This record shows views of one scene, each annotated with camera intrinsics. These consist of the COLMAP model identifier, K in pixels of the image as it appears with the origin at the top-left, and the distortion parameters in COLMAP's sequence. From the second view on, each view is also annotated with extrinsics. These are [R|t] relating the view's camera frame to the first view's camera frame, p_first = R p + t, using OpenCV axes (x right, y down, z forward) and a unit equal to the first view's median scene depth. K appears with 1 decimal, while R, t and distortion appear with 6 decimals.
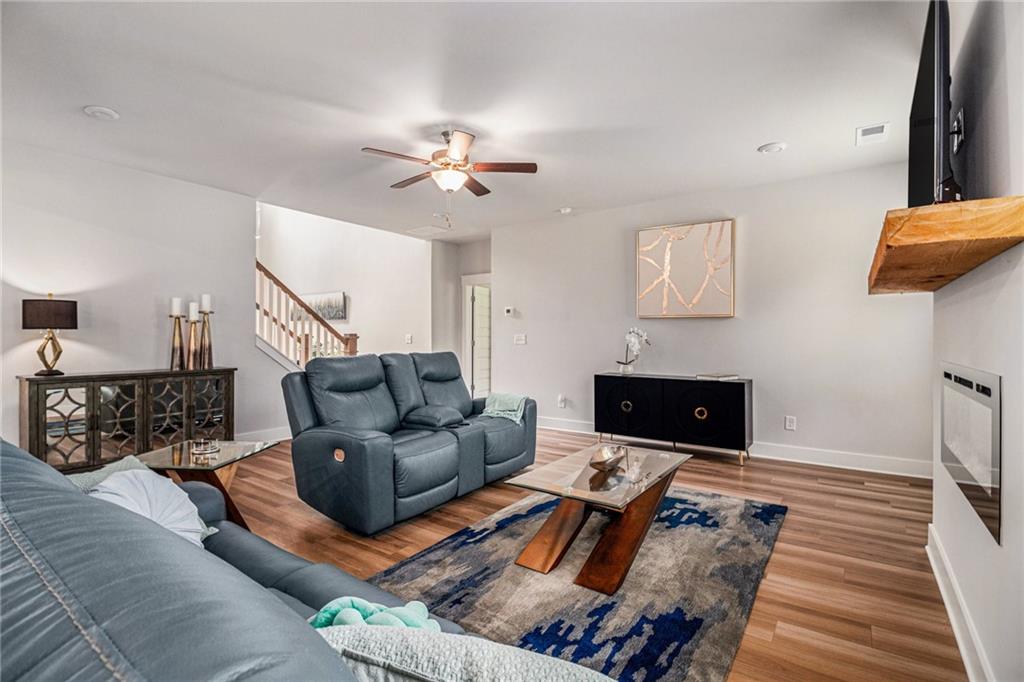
lens RADIAL K [[476.5, 0, 513.9], [0, 476.5, 337.4], [0, 0, 1]] dist [0.001740, 0.000085]
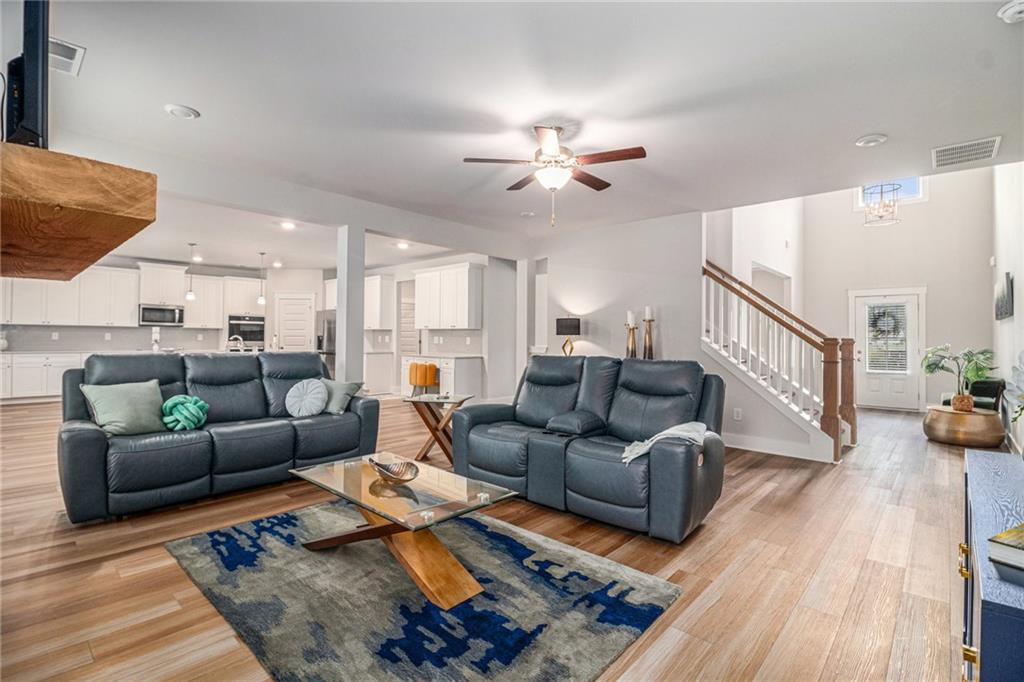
lens RADIAL K [[476.5, 0, 513.1], [0, 476.5, 338.7], [0, 0, 1]] dist [0.001740, 0.000085]
pose [[-0.124630, 0.003345, -0.992198, 1.223467], [-0.007606, 0.999962, 0.004326, -0.014577], [0.992174, 0.008086, -0.124600, 1.503439]]
